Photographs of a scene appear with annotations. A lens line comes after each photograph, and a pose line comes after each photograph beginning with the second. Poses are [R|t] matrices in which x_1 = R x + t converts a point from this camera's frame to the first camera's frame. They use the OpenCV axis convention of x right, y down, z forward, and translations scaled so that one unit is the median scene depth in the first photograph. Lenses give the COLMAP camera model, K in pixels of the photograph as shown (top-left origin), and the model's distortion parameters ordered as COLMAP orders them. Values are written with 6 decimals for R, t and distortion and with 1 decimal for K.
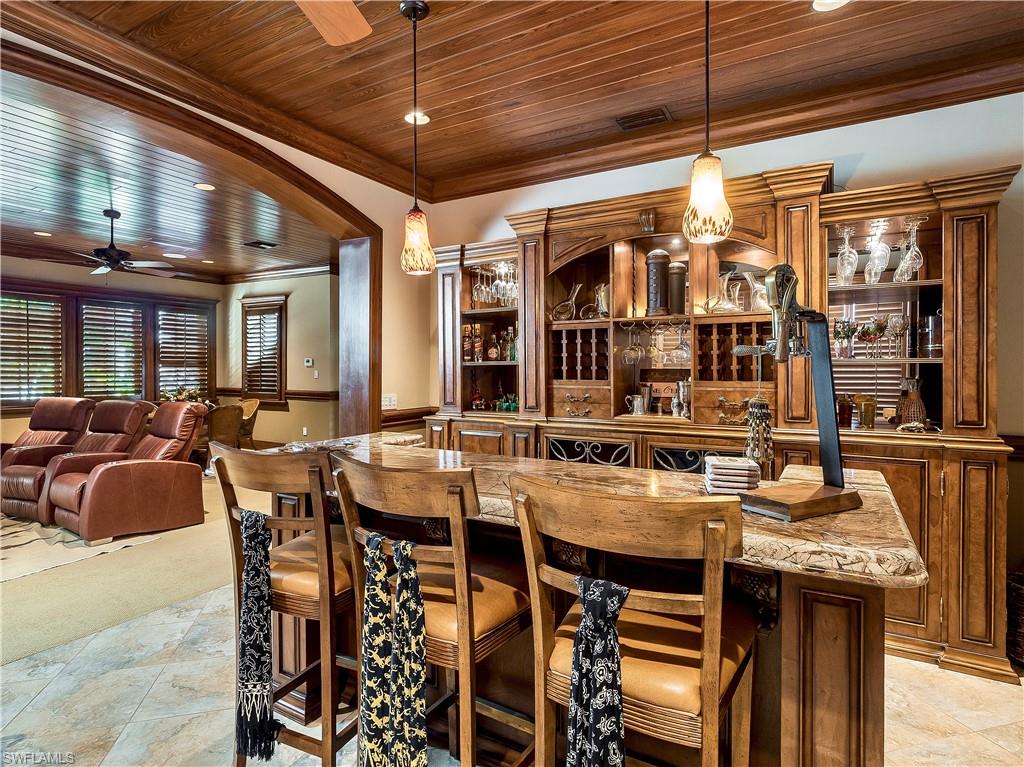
lens RADIAL K [[555.2, 0, 515.0], [0, 555.2, 380.6], [0, 0, 1]] dist [0.000526, -0.000556]
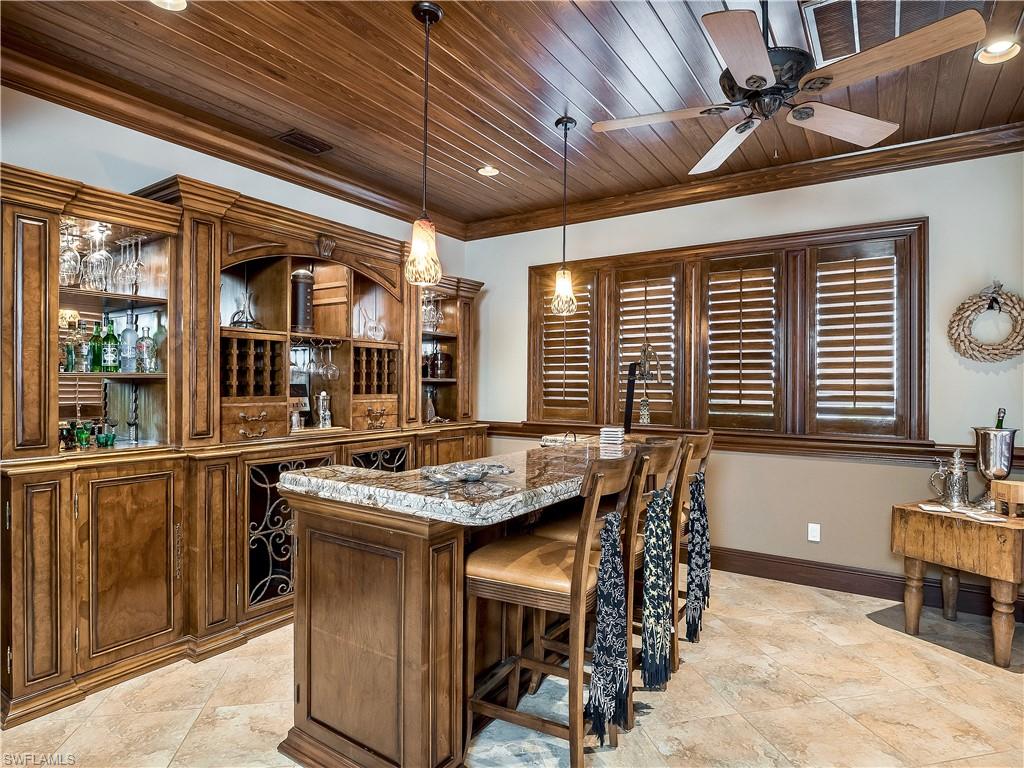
lens RADIAL K [[555.2, 0, 515.0], [0, 555.2, 380.8], [0, 0, 1]] dist [0.000526, -0.000556]
pose [[0.070130, 0.009289, 0.997495, -0.764123], [0.015330, 0.999829, -0.010389, -0.010298], [-0.997420, 0.016020, 0.069976, 0.540173]]
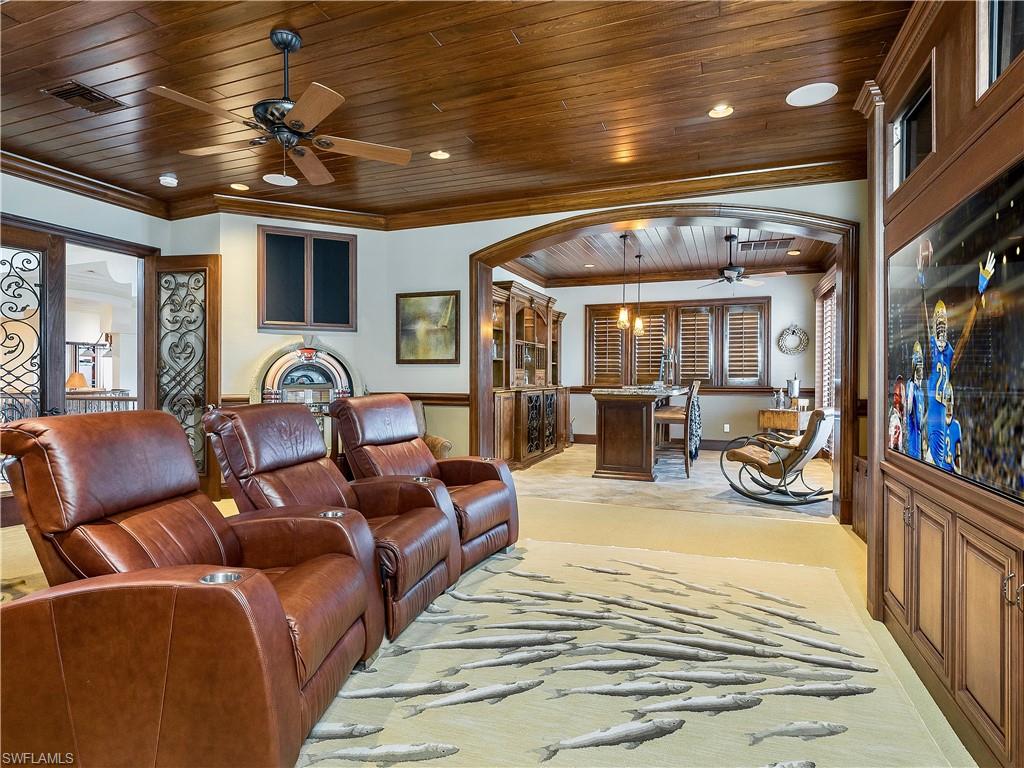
lens RADIAL K [[555.2, 0, 512.7], [0, 555.2, 383.9], [0, 0, 1]] dist [0.000526, -0.000556]
pose [[-0.150676, -0.002394, 0.988580, -1.966969], [0.030297, 0.999516, 0.007038, 0.040427], [-0.988119, 0.031012, -0.150531, 1.365734]]
